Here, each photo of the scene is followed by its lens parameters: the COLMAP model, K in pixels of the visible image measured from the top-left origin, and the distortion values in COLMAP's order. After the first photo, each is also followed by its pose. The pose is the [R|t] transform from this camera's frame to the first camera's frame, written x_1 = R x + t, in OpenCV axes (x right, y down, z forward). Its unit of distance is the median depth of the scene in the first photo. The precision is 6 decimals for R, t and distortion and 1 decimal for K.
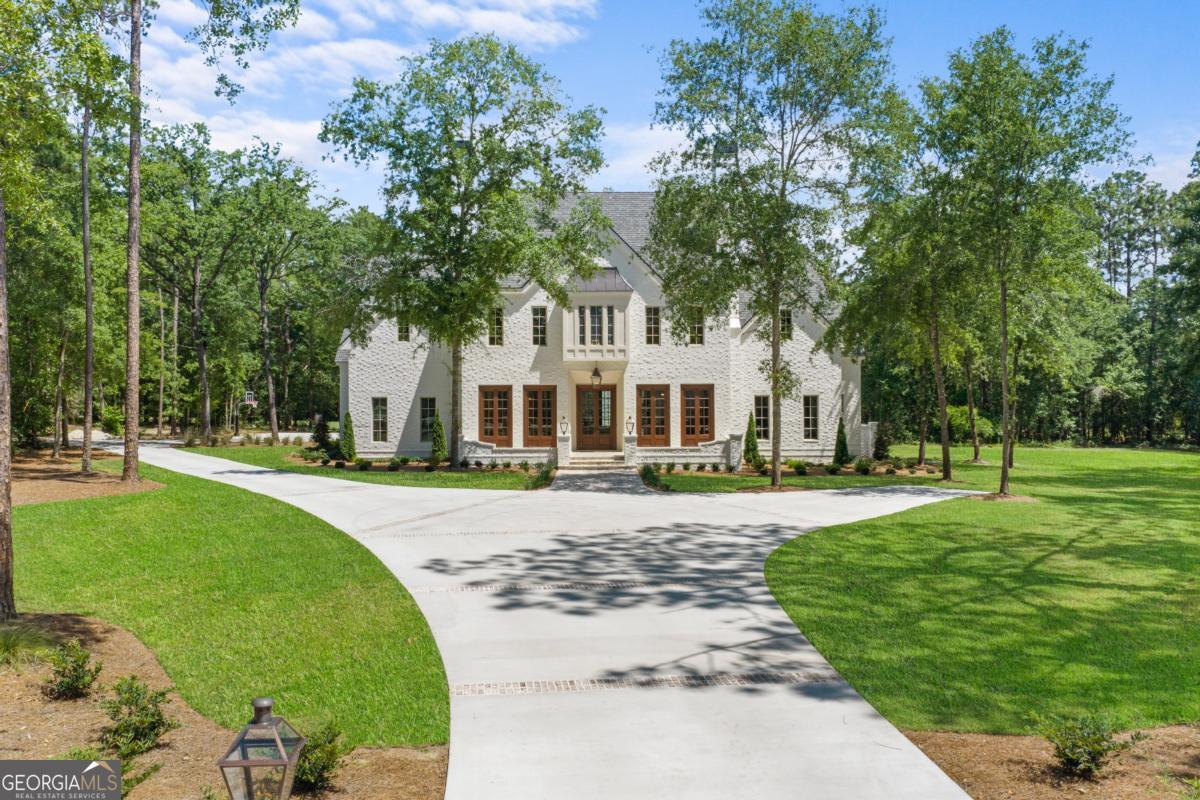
lens RADIAL K [[981.8, 0, 593.2], [0, 981.8, 448.9], [0, 0, 1]] dist [-0.004400, -0.000561]
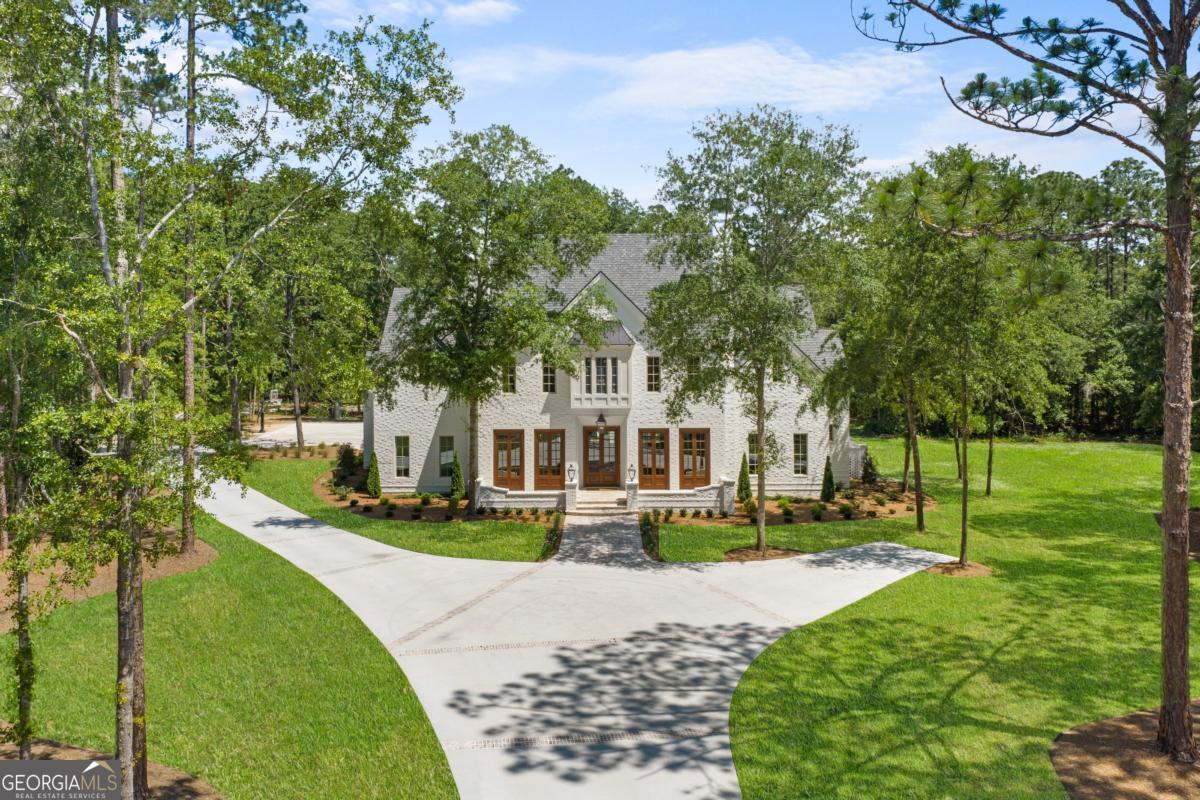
lens RADIAL K [[992.5, 0, 600.0], [0, 992.5, 400.0], [0, 0, 1]] dist [-0.006977, -0.005108]
pose [[0.999956, -0.000746, -0.009310, 0.011854], [0.000929, 0.999806, 0.019660, -0.120047], [0.009294, -0.019668, 0.999763, -0.097975]]
